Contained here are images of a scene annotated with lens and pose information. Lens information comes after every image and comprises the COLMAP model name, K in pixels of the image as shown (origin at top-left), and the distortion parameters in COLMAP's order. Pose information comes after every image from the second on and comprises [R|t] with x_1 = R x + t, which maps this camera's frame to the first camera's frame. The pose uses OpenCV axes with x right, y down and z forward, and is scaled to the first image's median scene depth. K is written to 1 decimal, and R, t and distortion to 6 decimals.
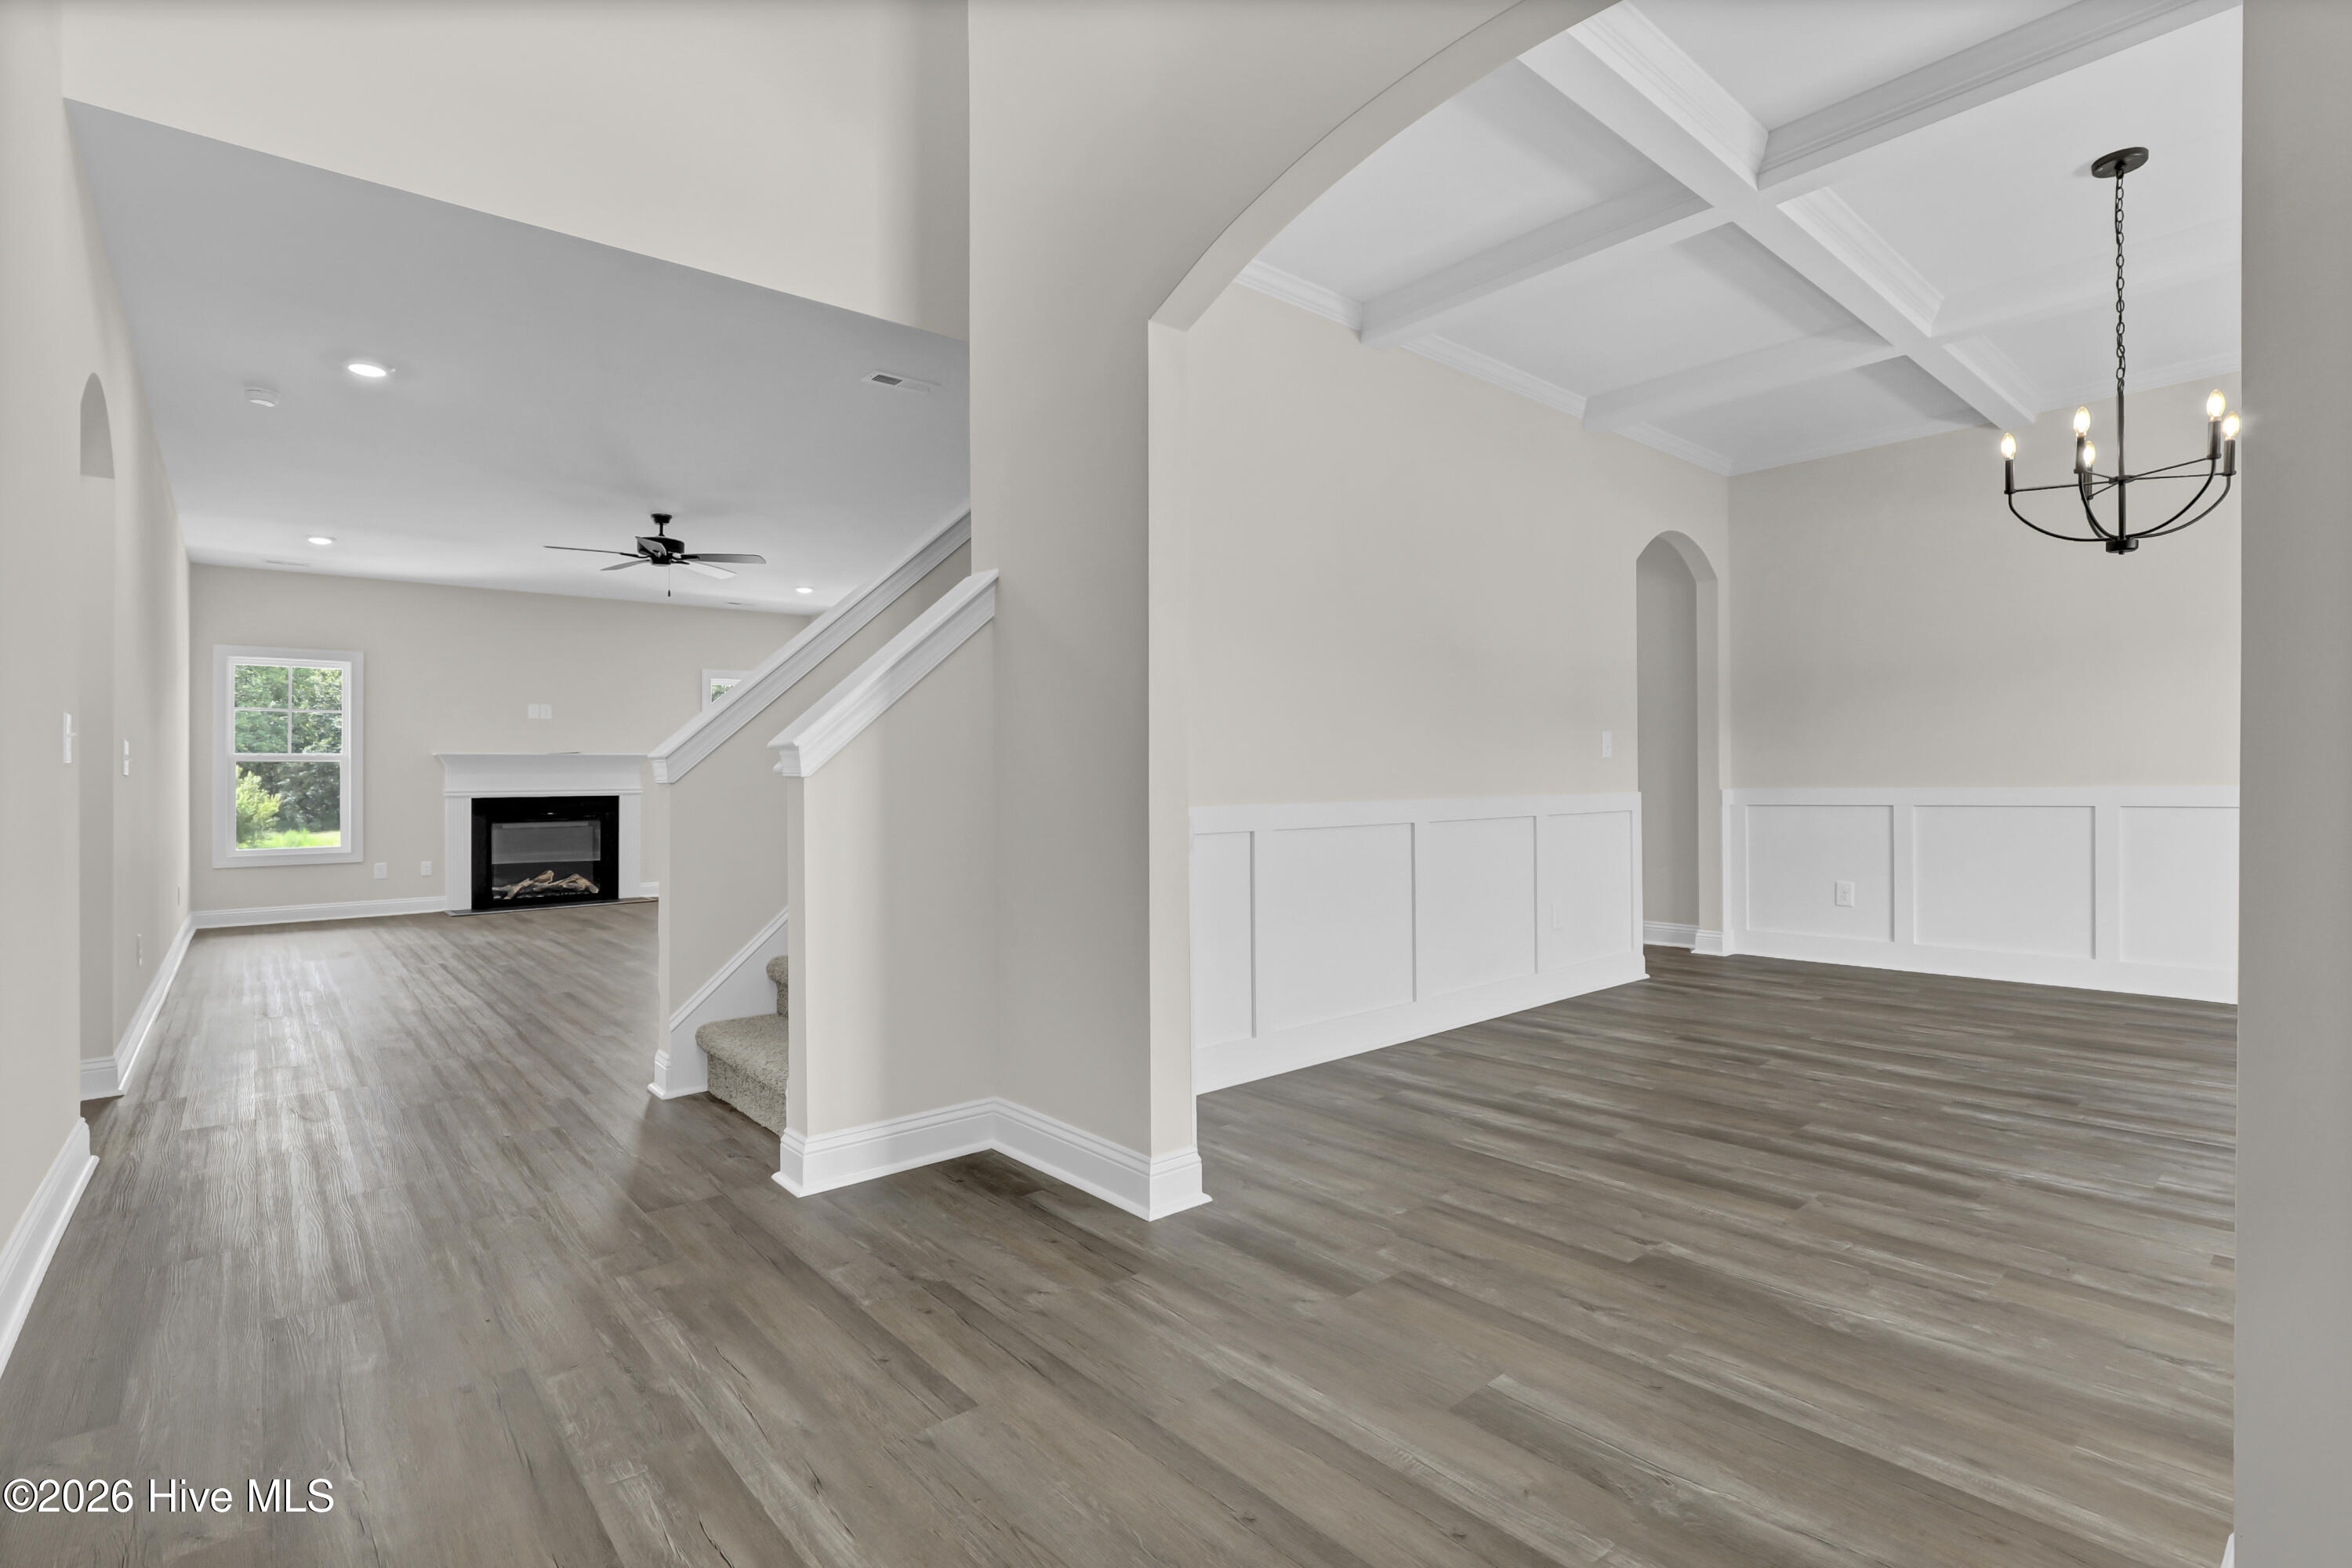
lens RADIAL K [[1100.7, 0, 1239.6], [0, 1100.7, 788.3], [0, 0, 1]] dist [0.000767, 0.000419]
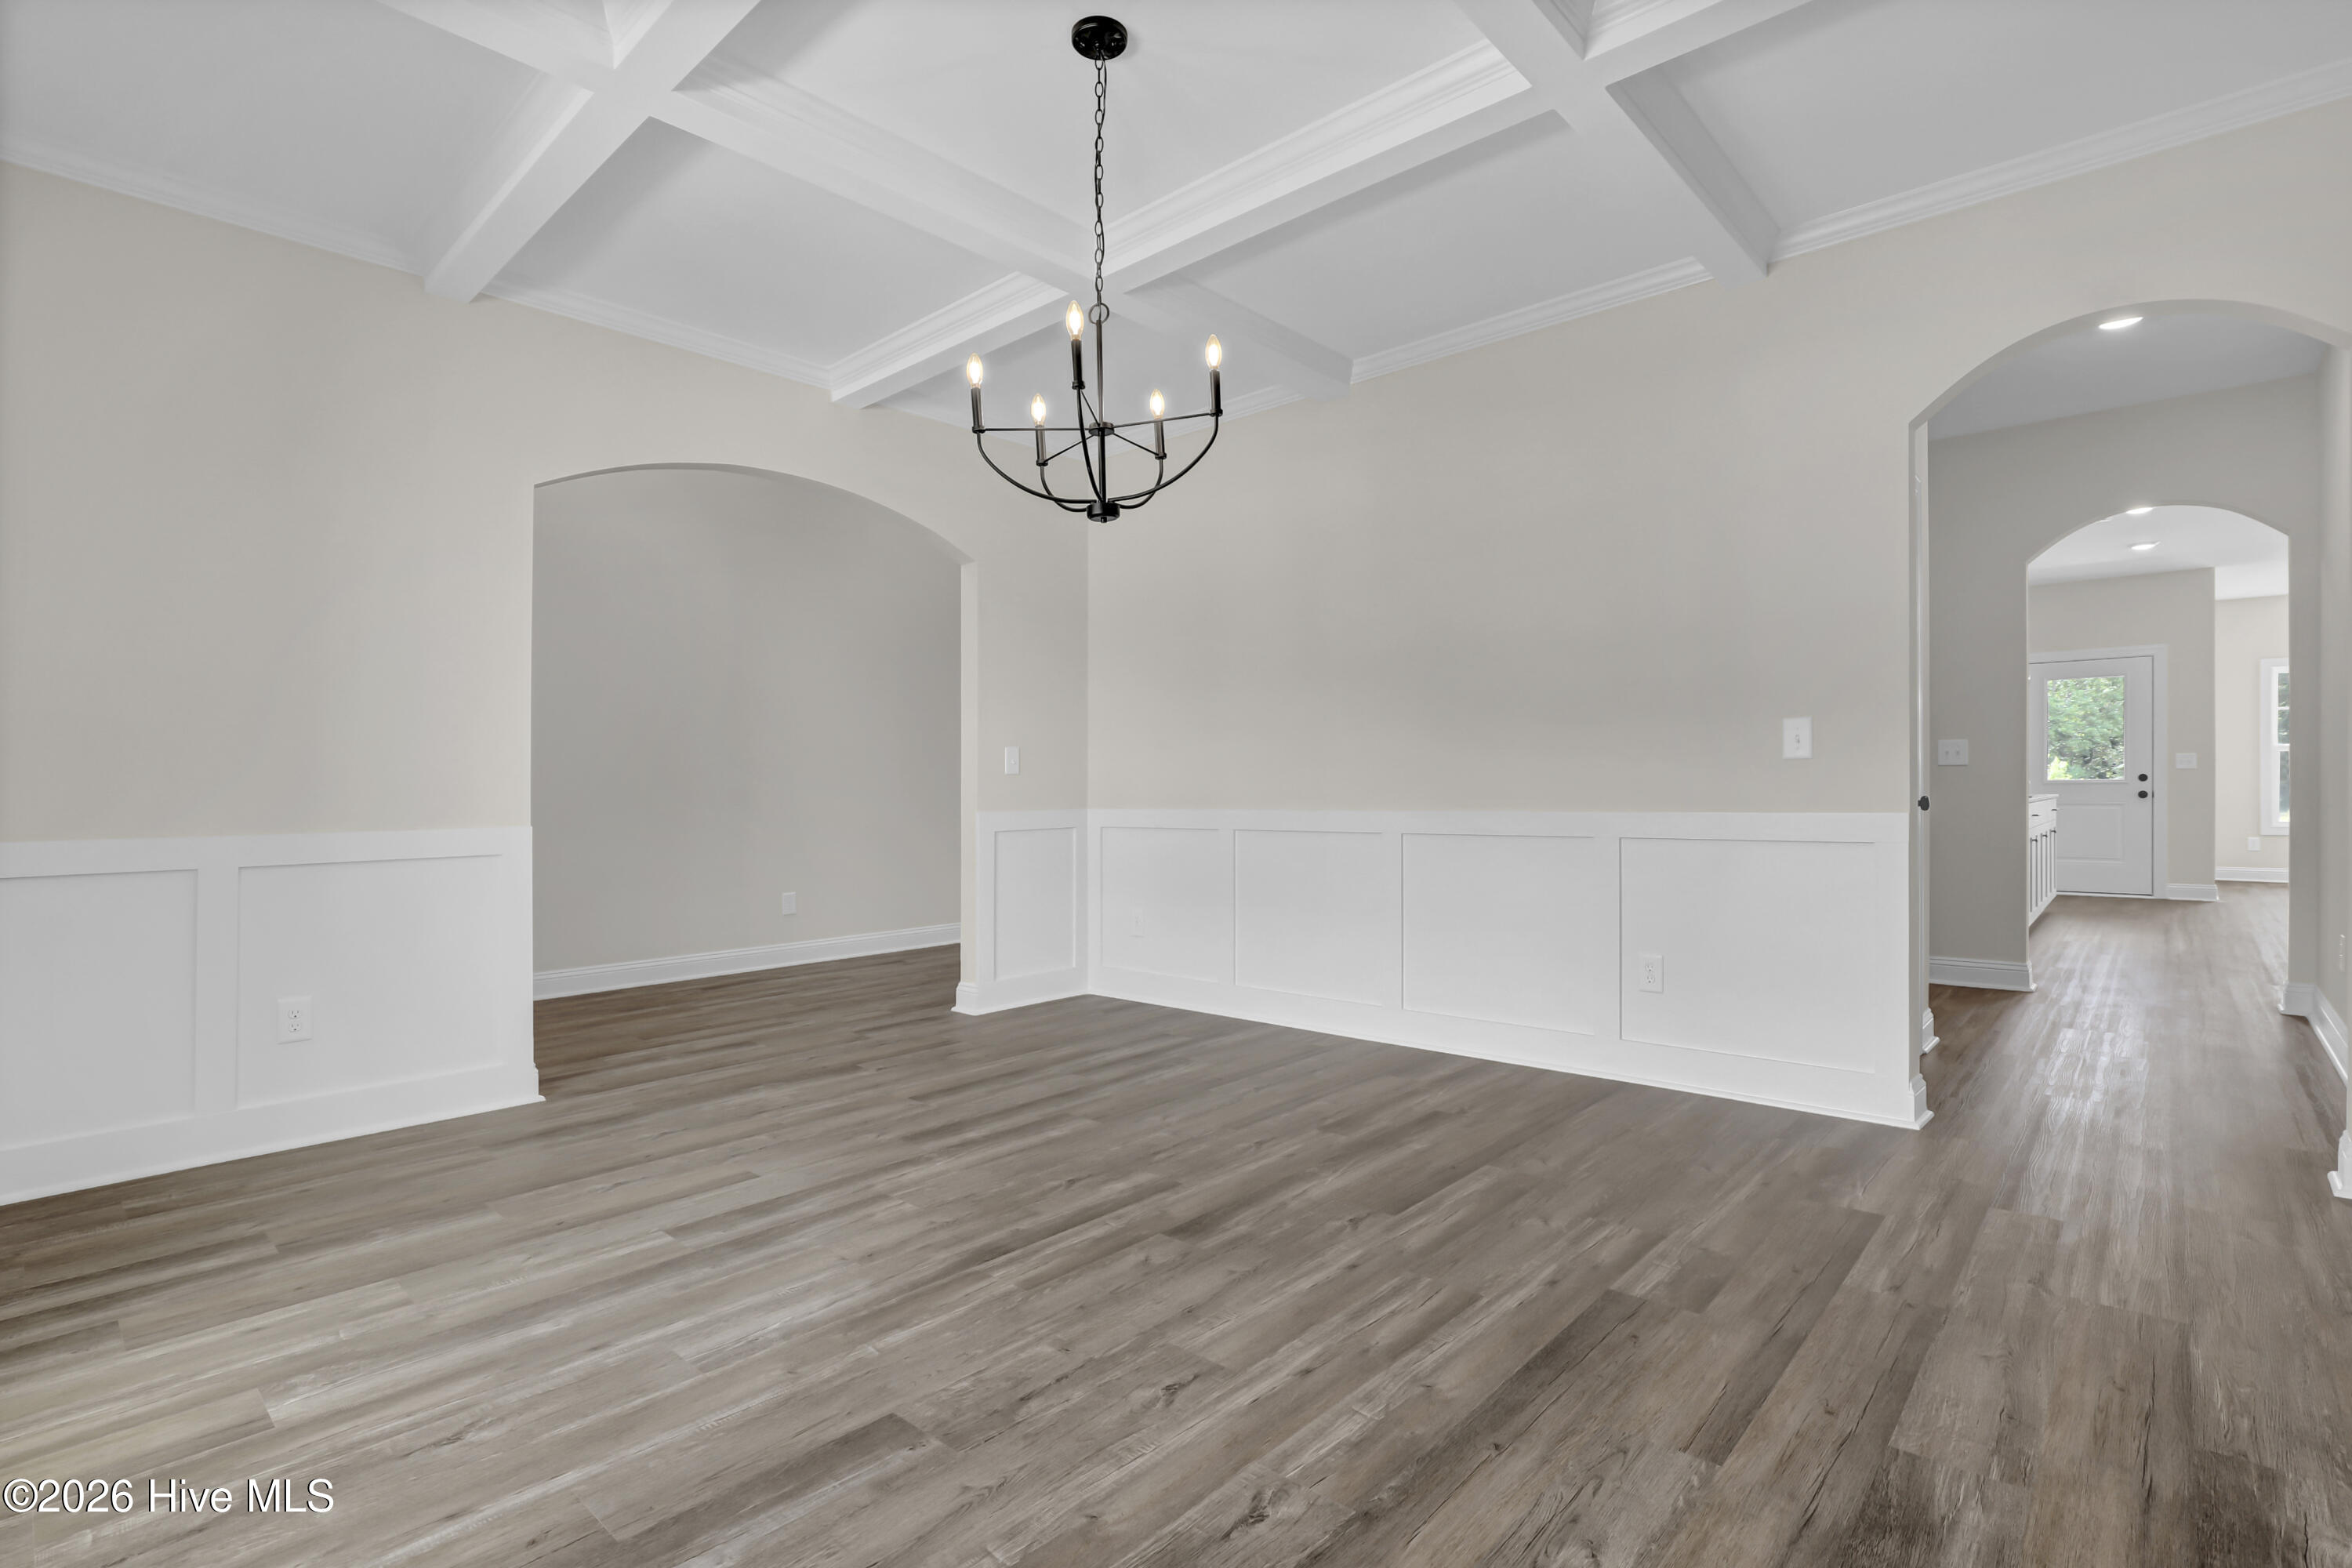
lens RADIAL K [[1069.4, 0, 1176.0], [0, 1069.4, 784.0], [0, 0, 1]] dist [0.000847, 0.000293]
pose [[0.090113, 0.001333, -0.995931, 0.870848], [0.010503, 0.999942, 0.002288, -0.014186], [0.995876, -0.010667, 0.090094, 0.550656]]
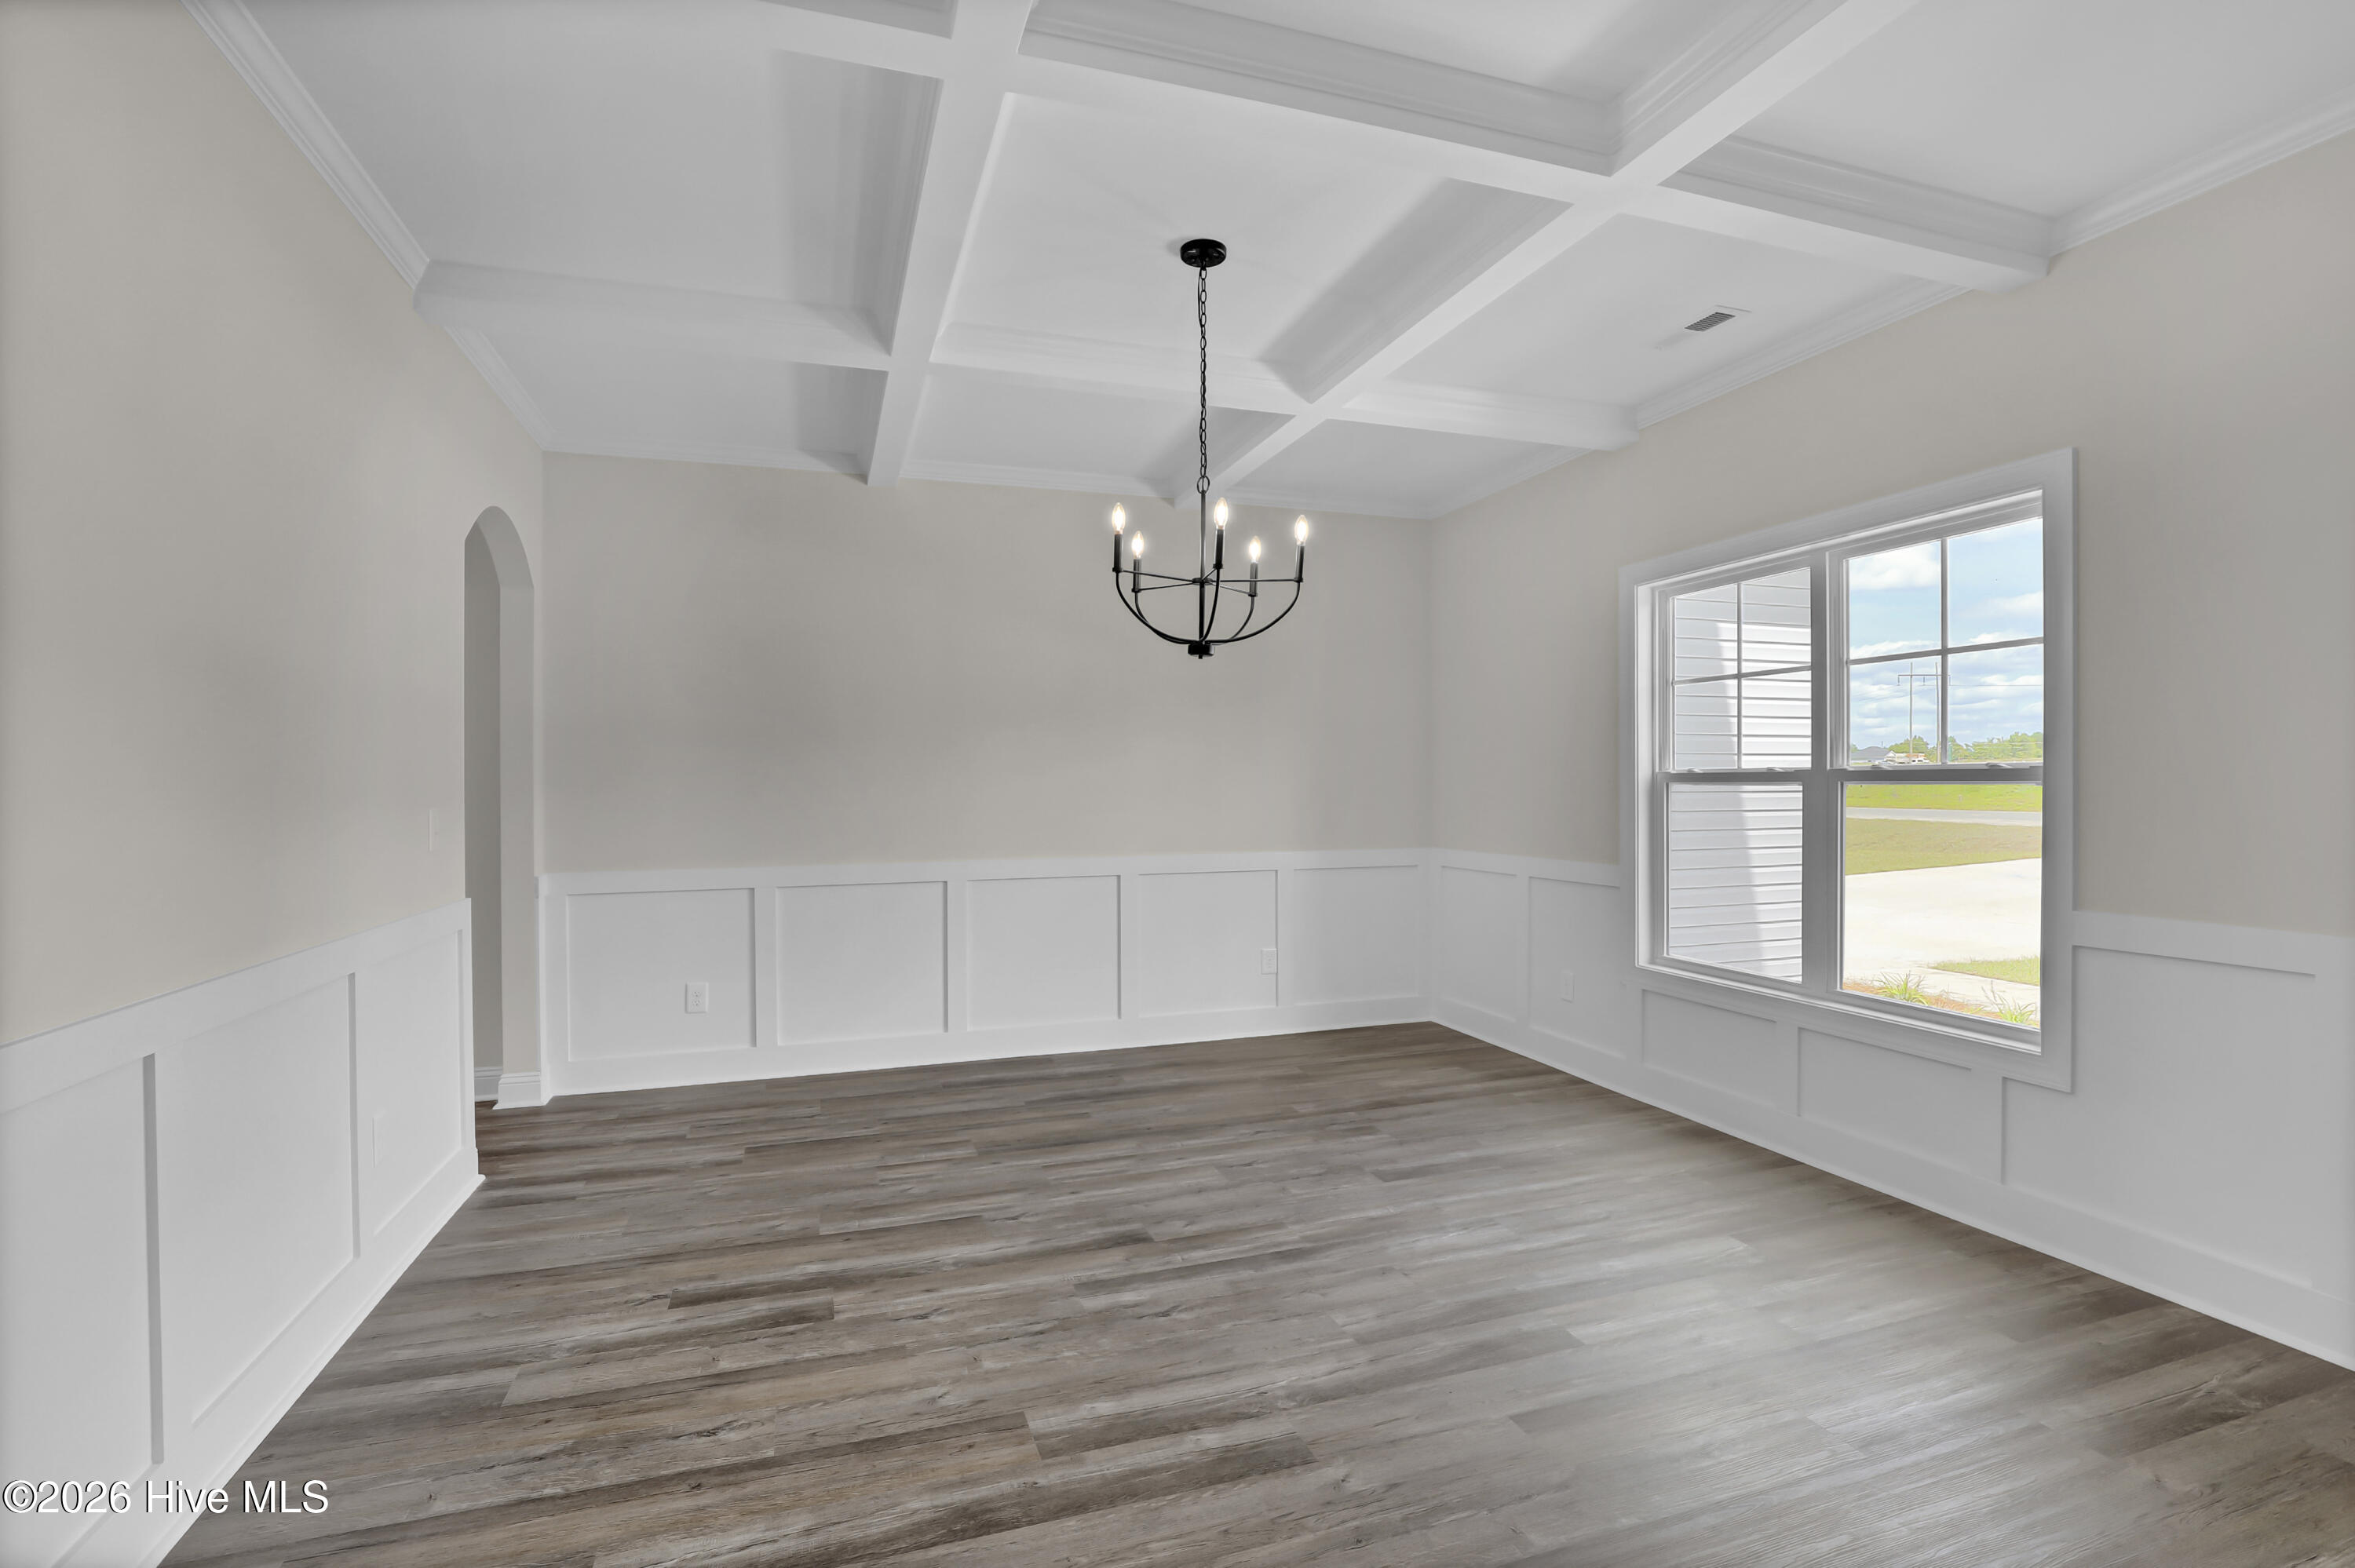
lens RADIAL K [[1100.2, 0, 1181.7], [0, 1100.2, 797.4], [0, 0, 1]] dist [-0.033457, 0.000300]
pose [[0.411893, -0.005708, 0.911214, -0.043123], [0.010557, 0.999943, 0.001492, -0.051922], [-0.911171, 0.009005, 0.411930, 0.344765]]
